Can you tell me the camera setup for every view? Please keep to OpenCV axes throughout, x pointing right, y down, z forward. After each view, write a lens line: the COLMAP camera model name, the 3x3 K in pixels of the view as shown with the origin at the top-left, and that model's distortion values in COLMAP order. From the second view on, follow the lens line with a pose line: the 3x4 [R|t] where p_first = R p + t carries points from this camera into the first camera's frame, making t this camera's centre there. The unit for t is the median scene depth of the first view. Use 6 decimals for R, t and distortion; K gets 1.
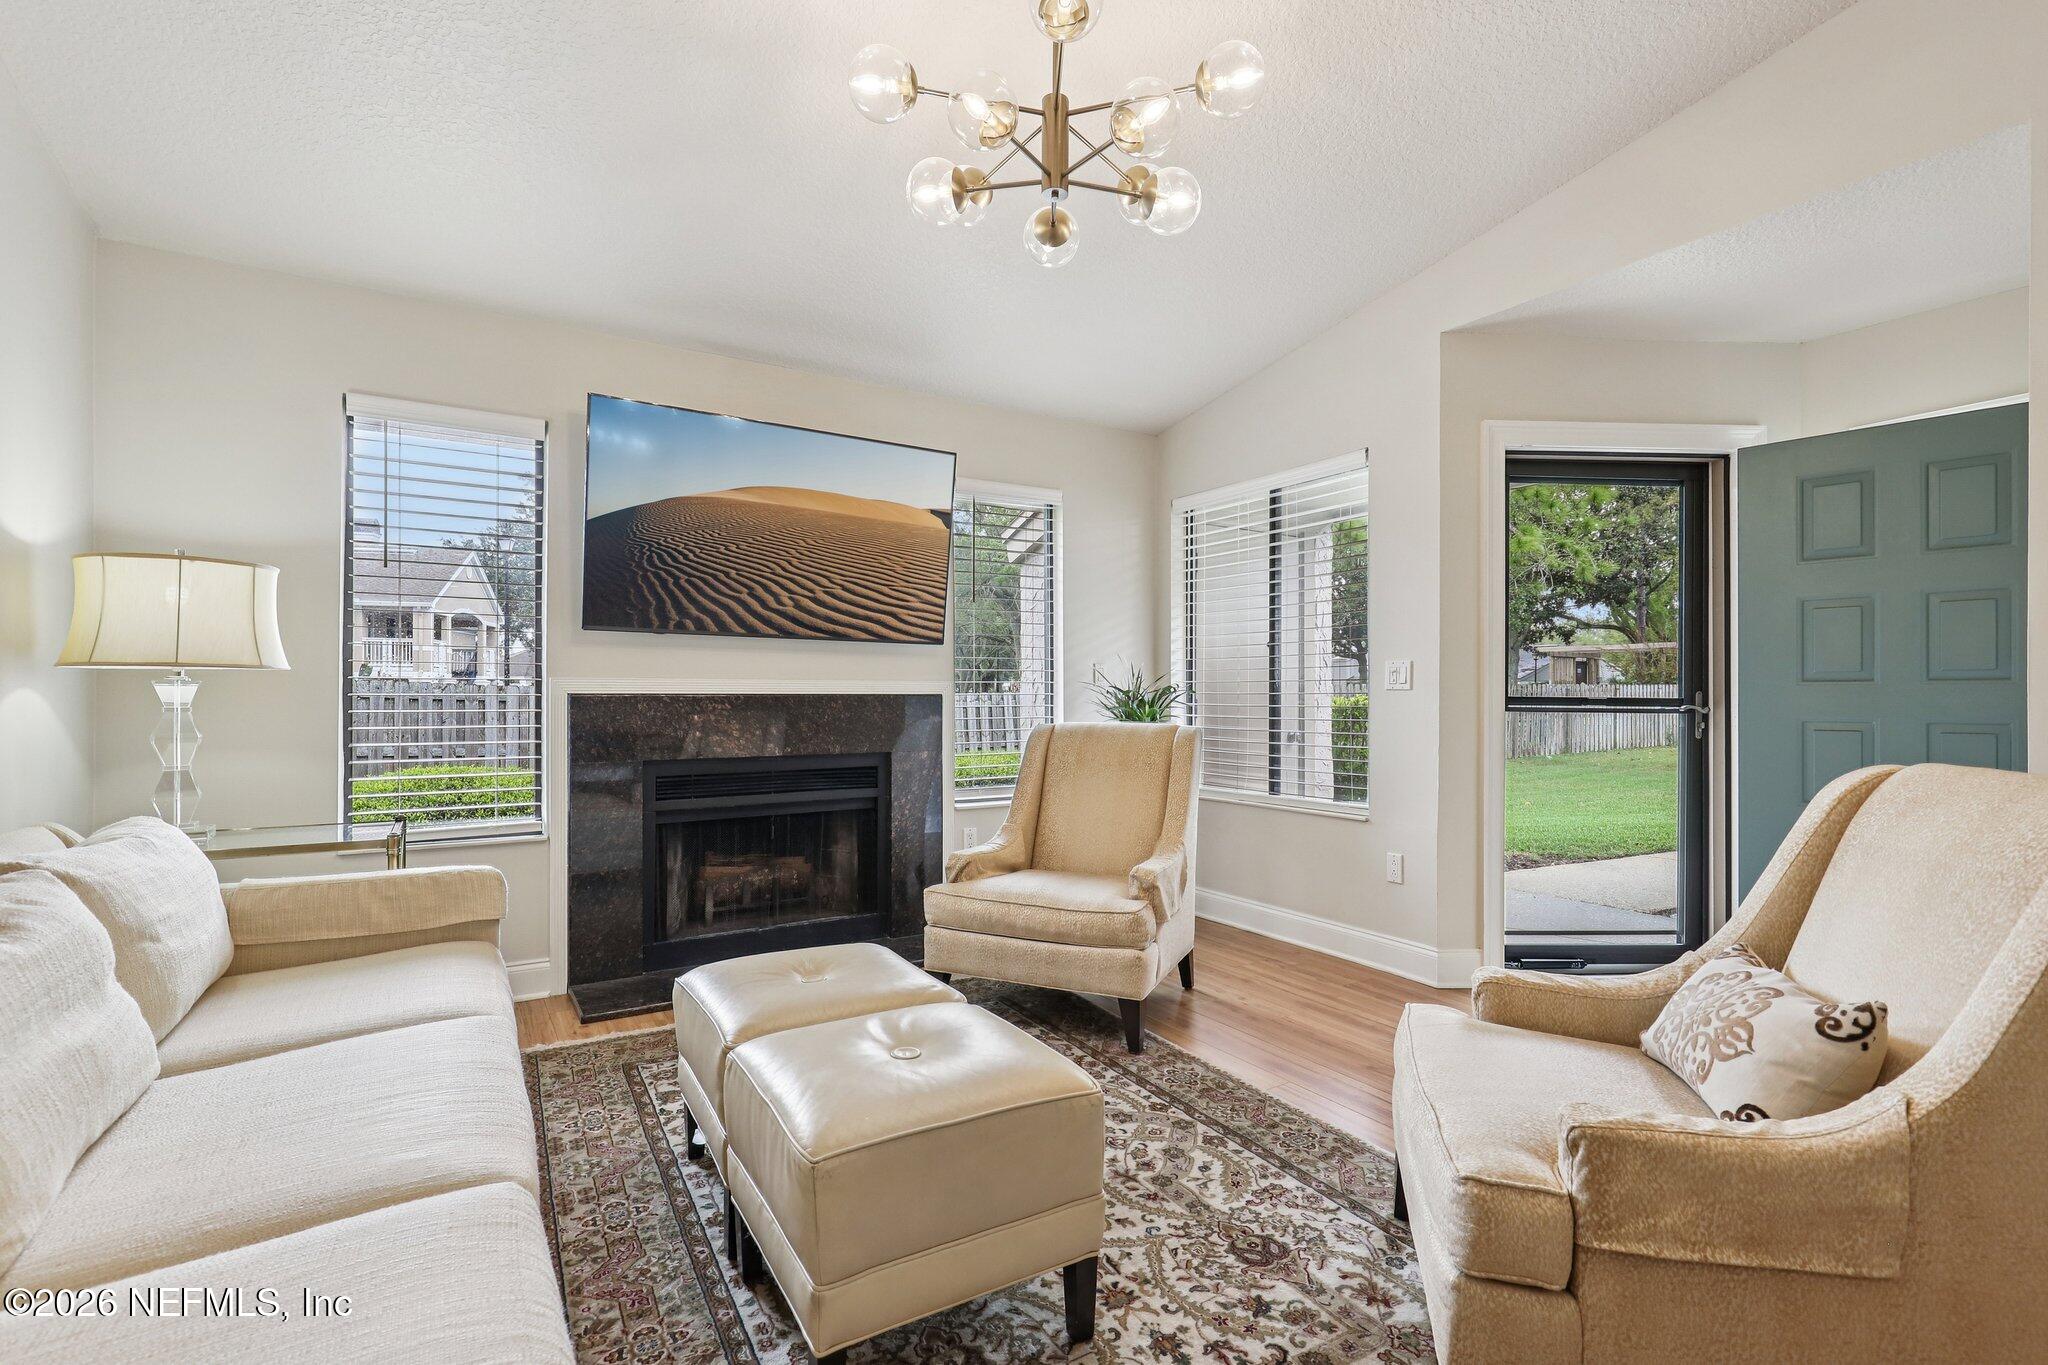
lens RADIAL K [[951.1, 0, 1041.6], [0, 951.1, 696.4], [0, 0, 1]] dist [-0.000739, 0.000018]
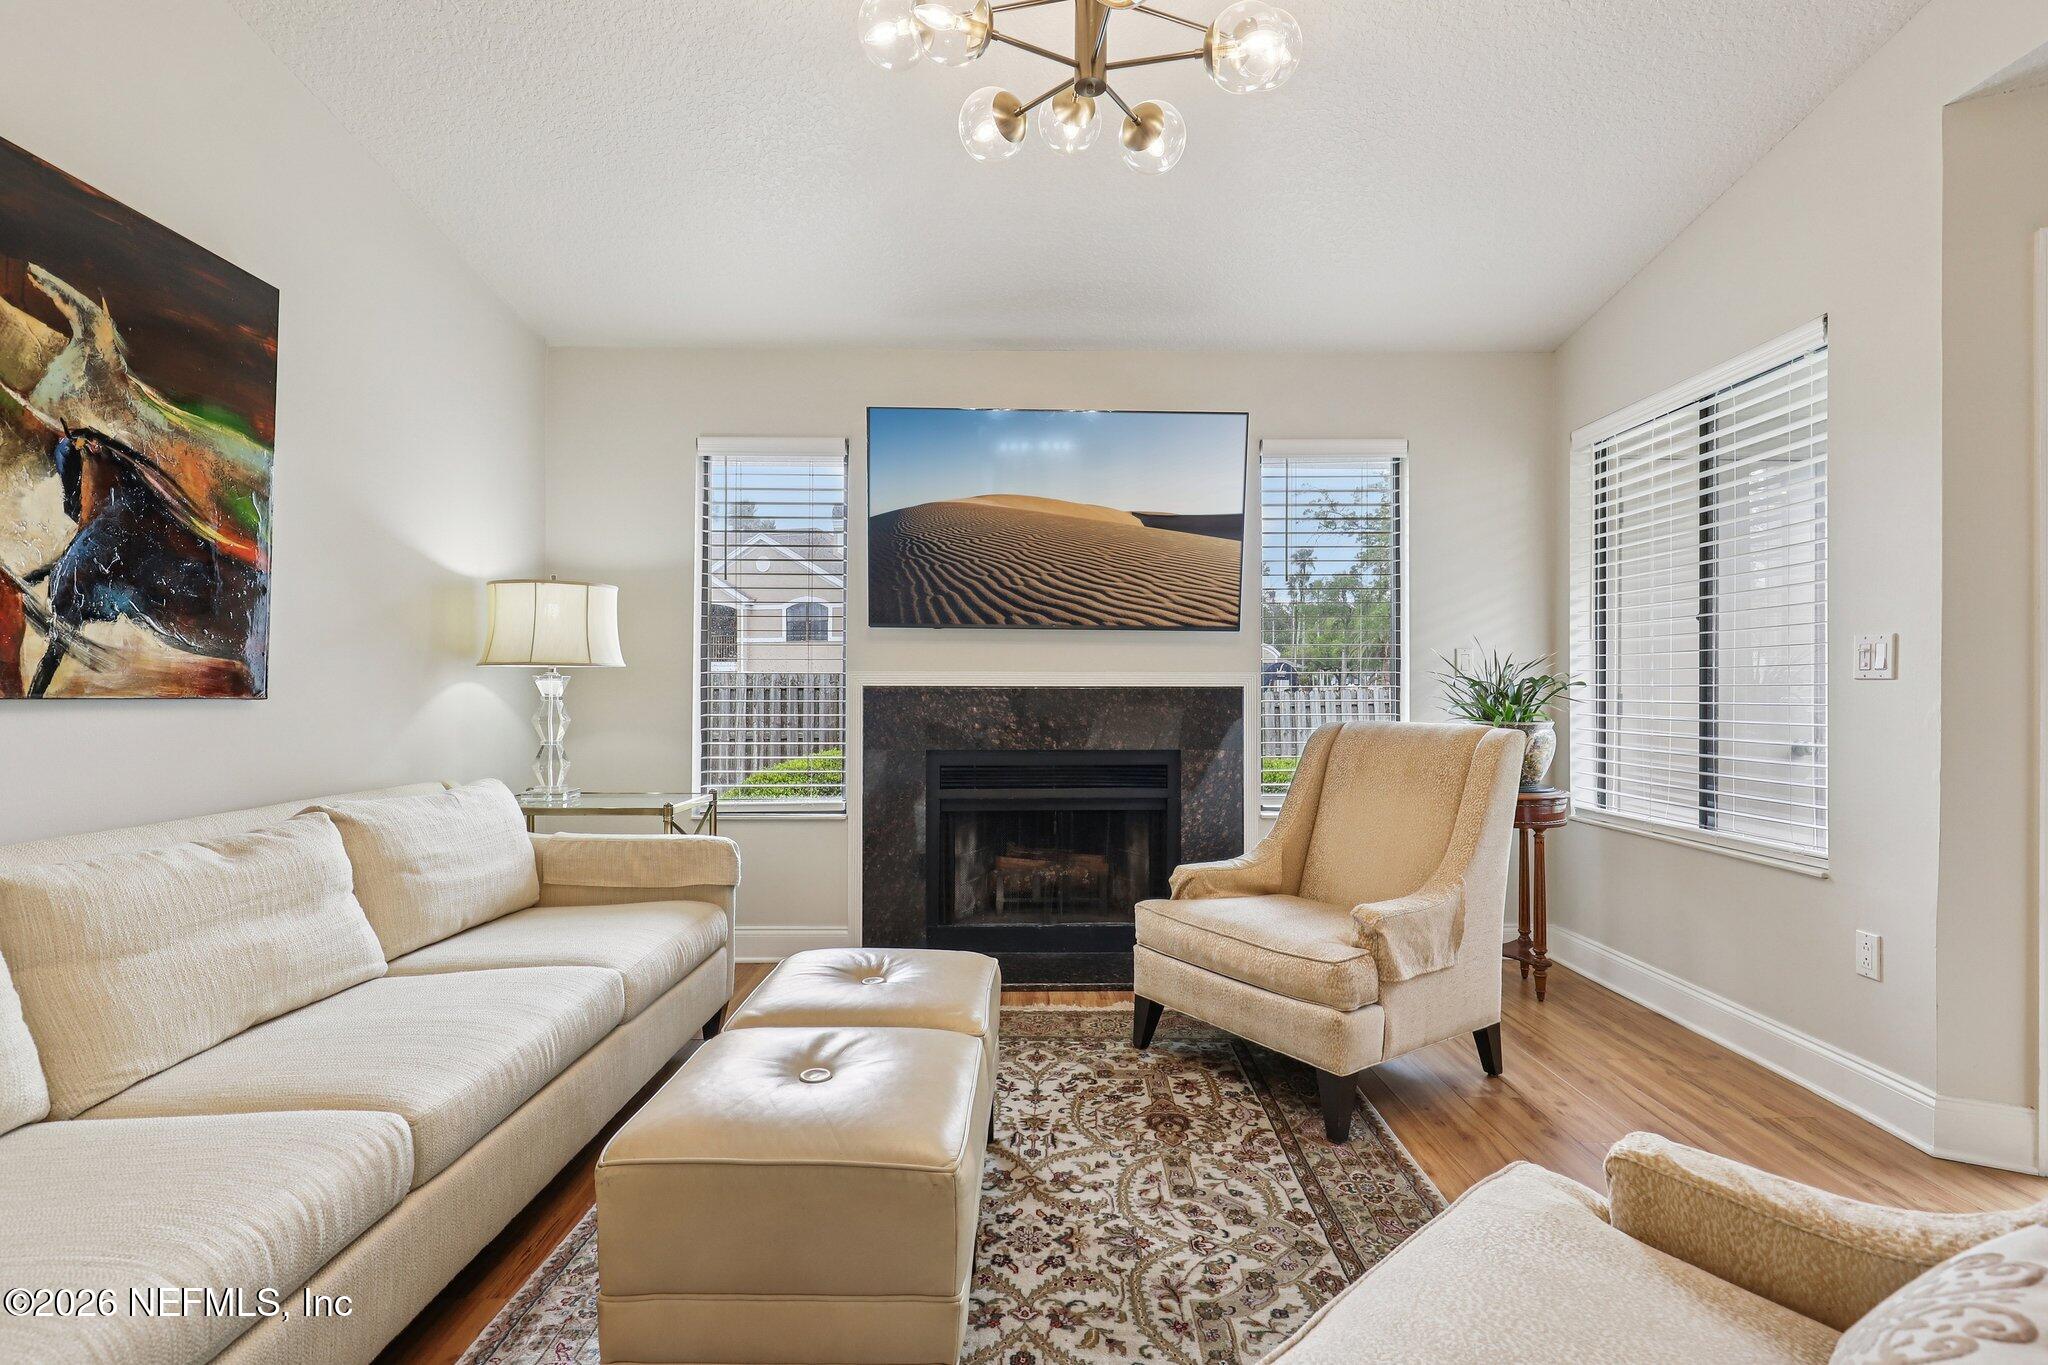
lens RADIAL K [[982.3, 0, 1030.4], [0, 982.3, 686.4], [0, 0, 1]] dist [-0.001369, 0.000282]
pose [[0.851152, -0.000792, -0.524919, 0.255800], [-0.001131, 0.999994, -0.003343, 0.000887], [0.524918, 0.003439, 0.851146, 0.143591]]
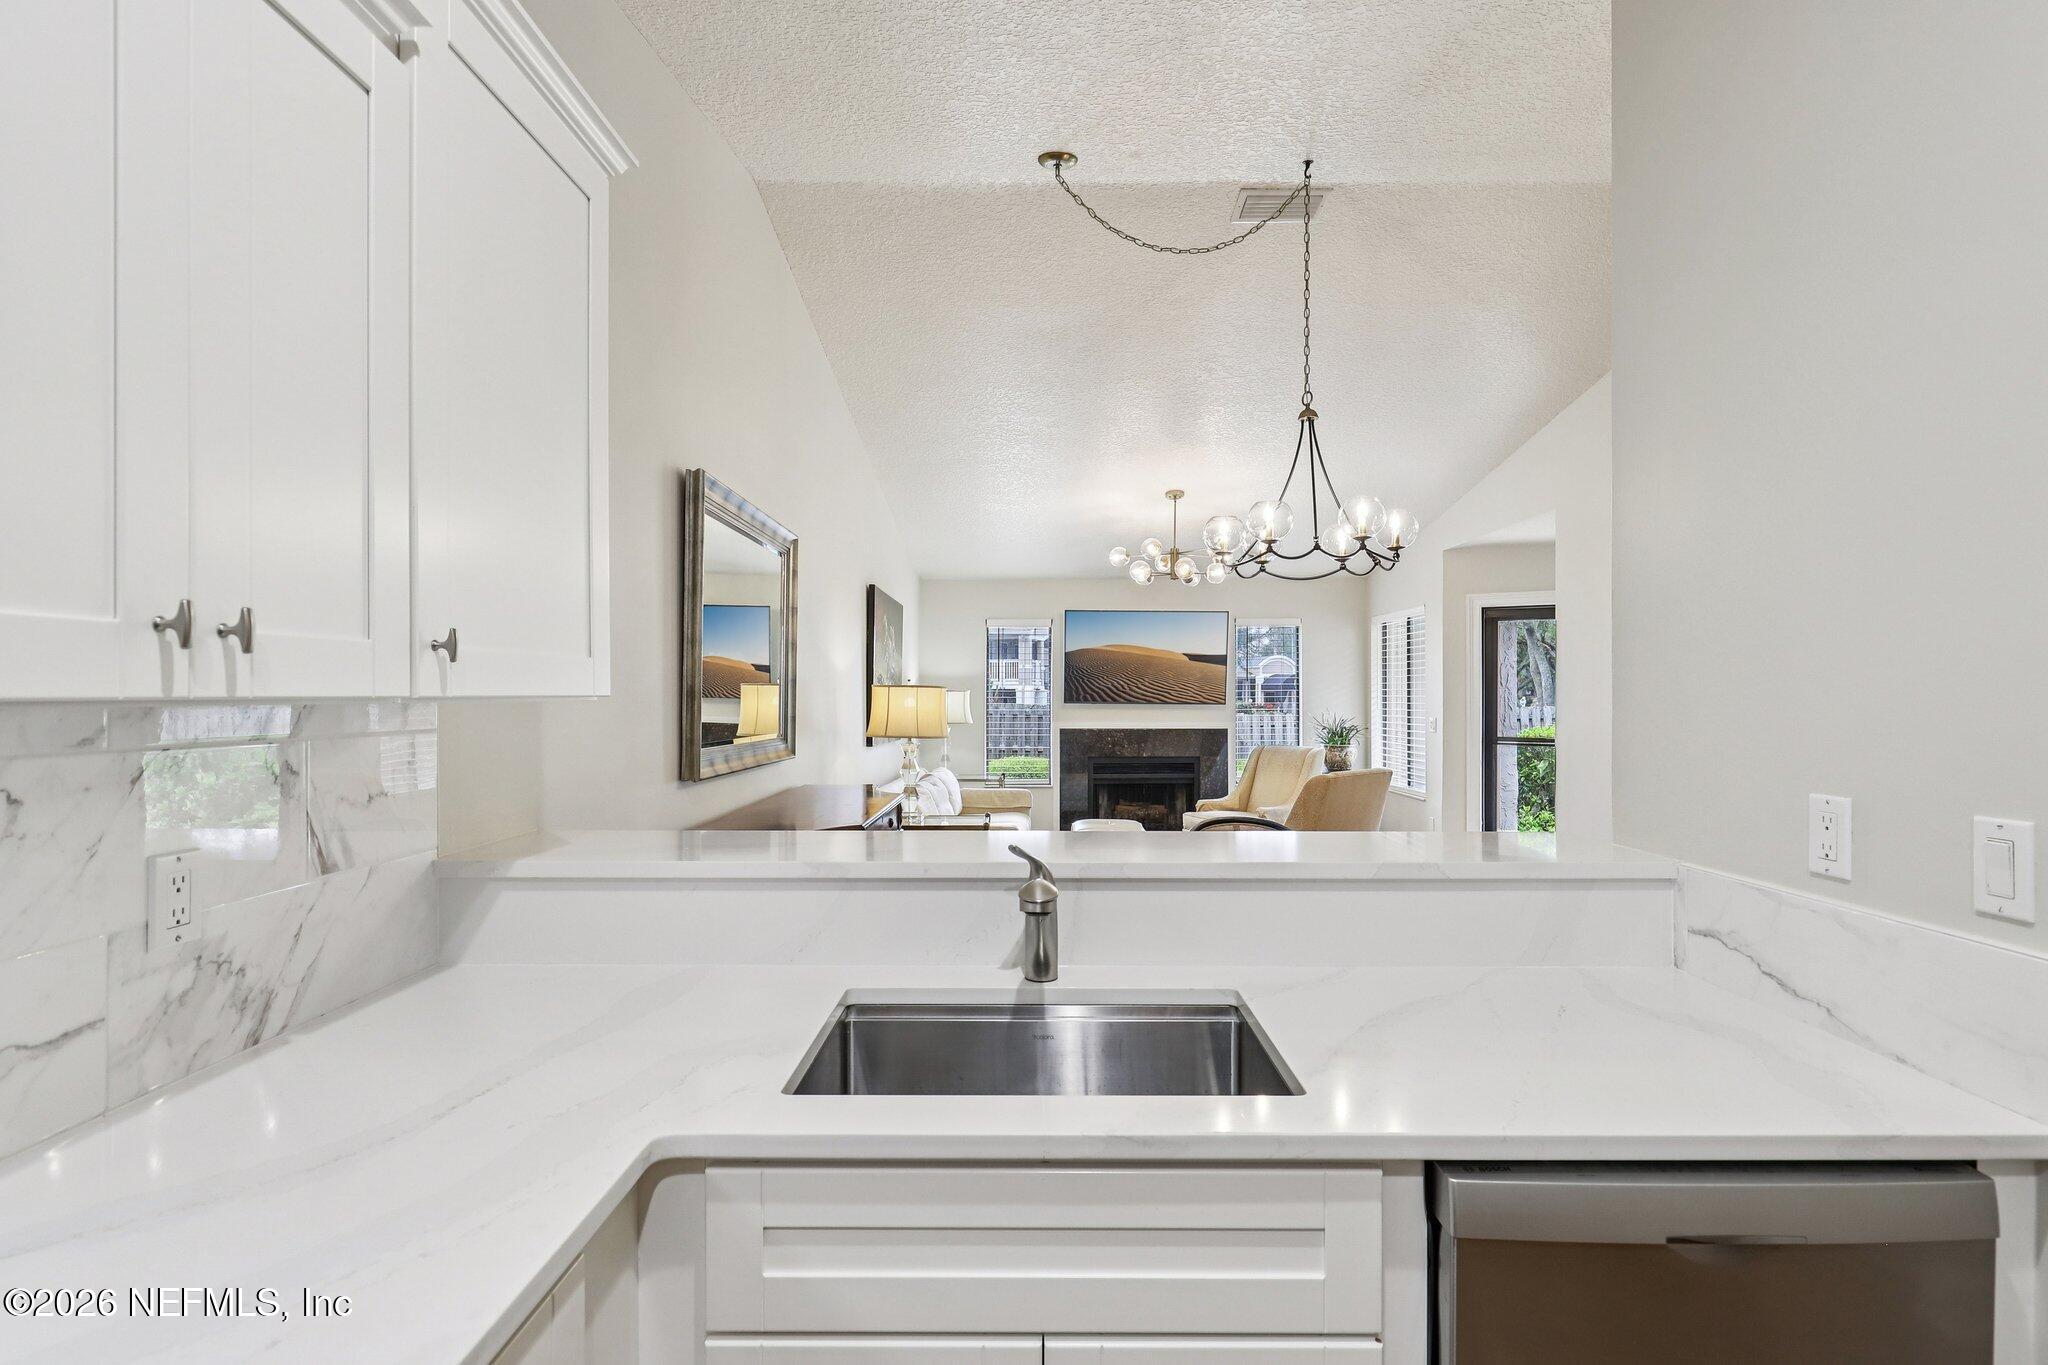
lens RADIAL K [[973.7, 0, 1031.0], [0, 973.7, 692.3], [0, 0, 1]] dist [0.001853, 0.000604]
pose [[0.839785, -0.003316, -0.542908, 0.815830], [-0.000204, 0.999979, -0.006423, -0.080957], [0.542918, 0.005505, 0.839767, -1.169597]]
